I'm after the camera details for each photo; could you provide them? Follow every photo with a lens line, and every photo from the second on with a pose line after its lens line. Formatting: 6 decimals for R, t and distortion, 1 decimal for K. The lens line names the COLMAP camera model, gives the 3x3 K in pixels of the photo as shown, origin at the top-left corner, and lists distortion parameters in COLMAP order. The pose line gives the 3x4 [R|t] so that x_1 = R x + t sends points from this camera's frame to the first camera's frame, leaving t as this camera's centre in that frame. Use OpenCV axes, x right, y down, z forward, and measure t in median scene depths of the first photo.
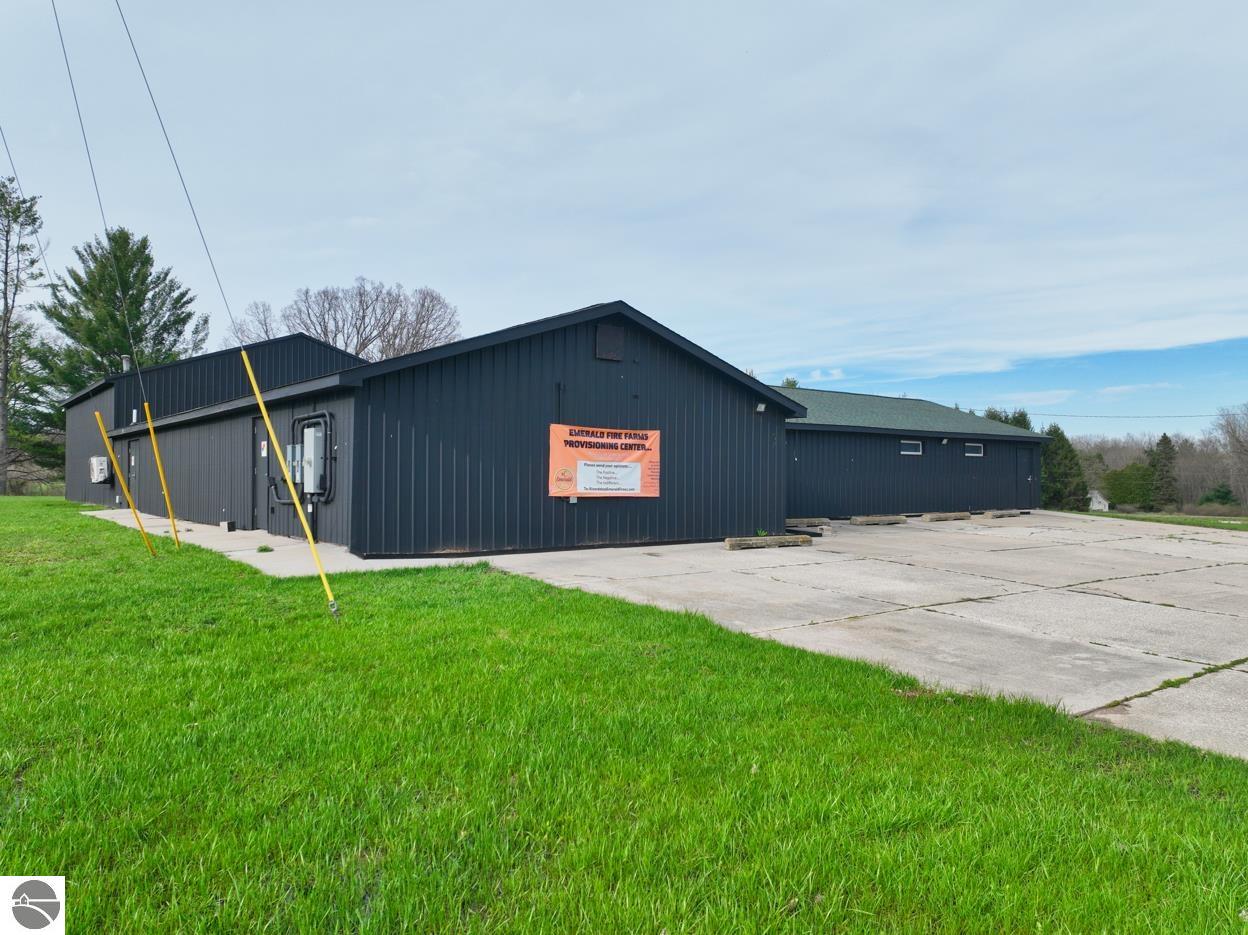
lens RADIAL K [[877.6, 0, 622.7], [0, 877.6, 474.1], [0, 0, 1]] dist [0.004952, 0.003554]
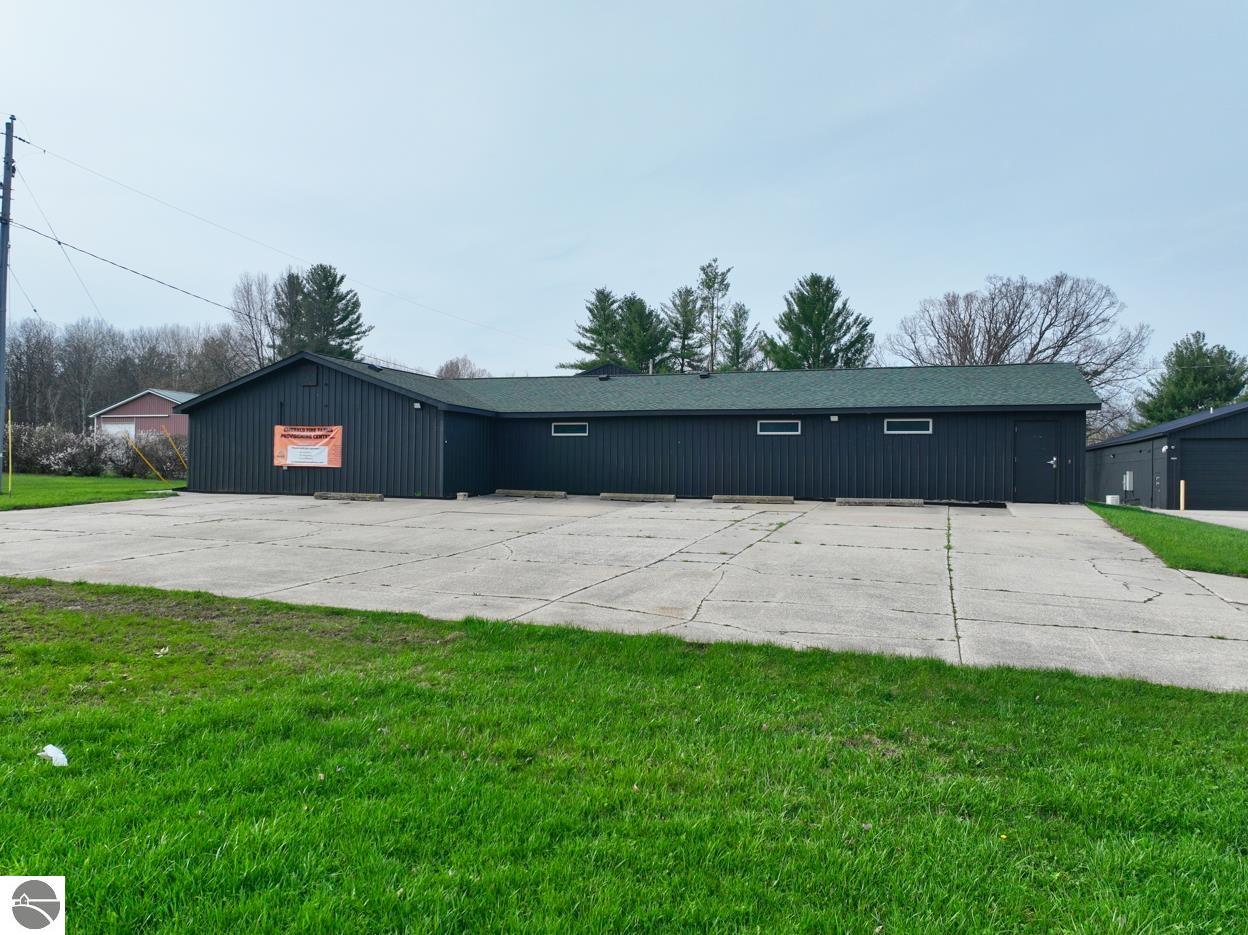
lens RADIAL K [[880.9, 0, 624.4], [0, 880.9, 463.6], [0, 0, 1]] dist [0.000855, 0.017946]
pose [[0.540301, -0.009003, -0.841424, 1.661120], [-0.008185, 0.999839, -0.015954, 0.039894], [0.841432, 0.015507, 0.540140, 0.571231]]
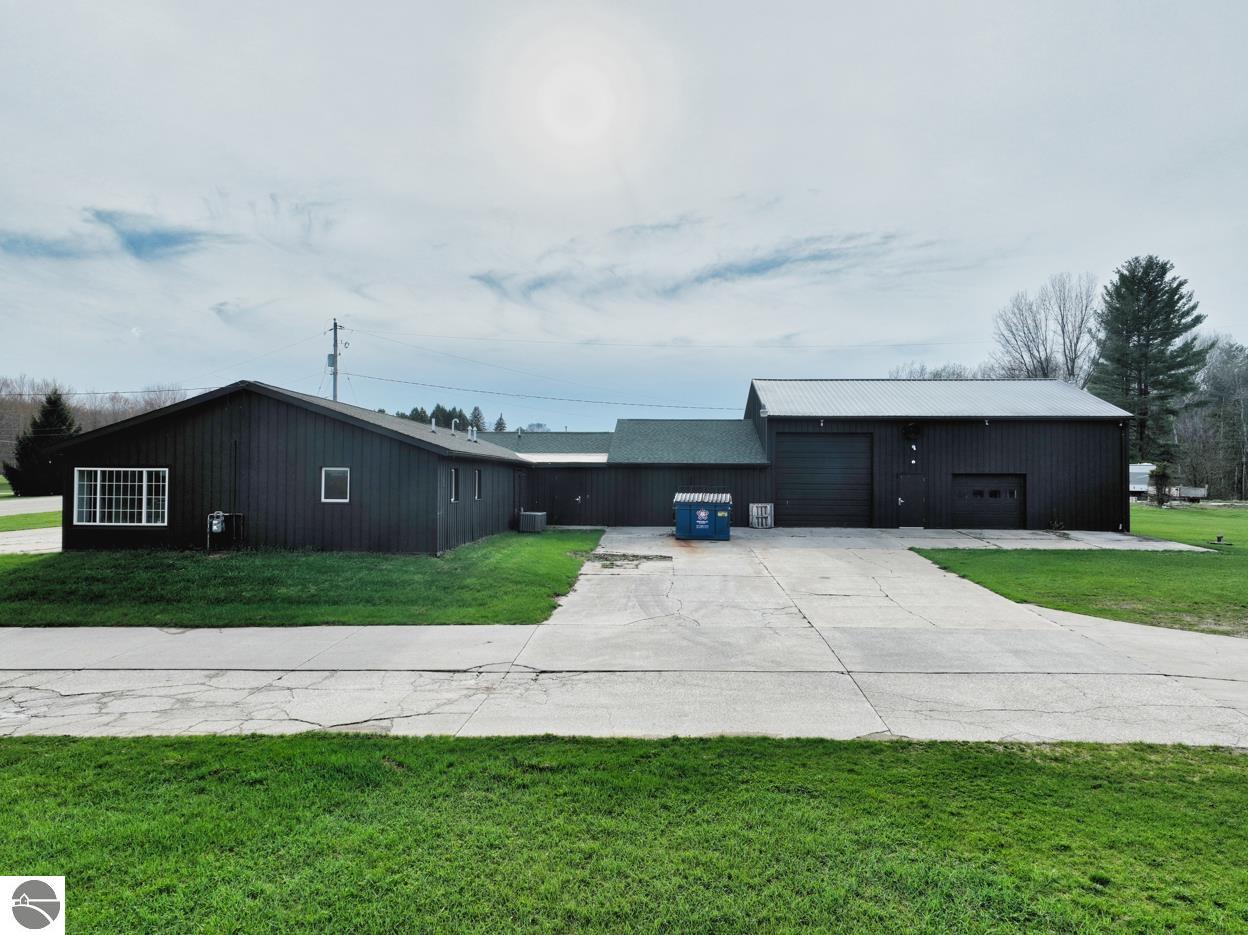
lens RADIAL K [[880.9, 0, 624.4], [0, 880.9, 463.6], [0, 0, 1]] dist [0.000855, 0.017946]
pose [[-0.653789, -0.024469, -0.756281, 1.357679], [-0.006230, 0.999617, -0.026956, -0.024366], [0.756651, -0.012912, -0.653692, 3.410925]]
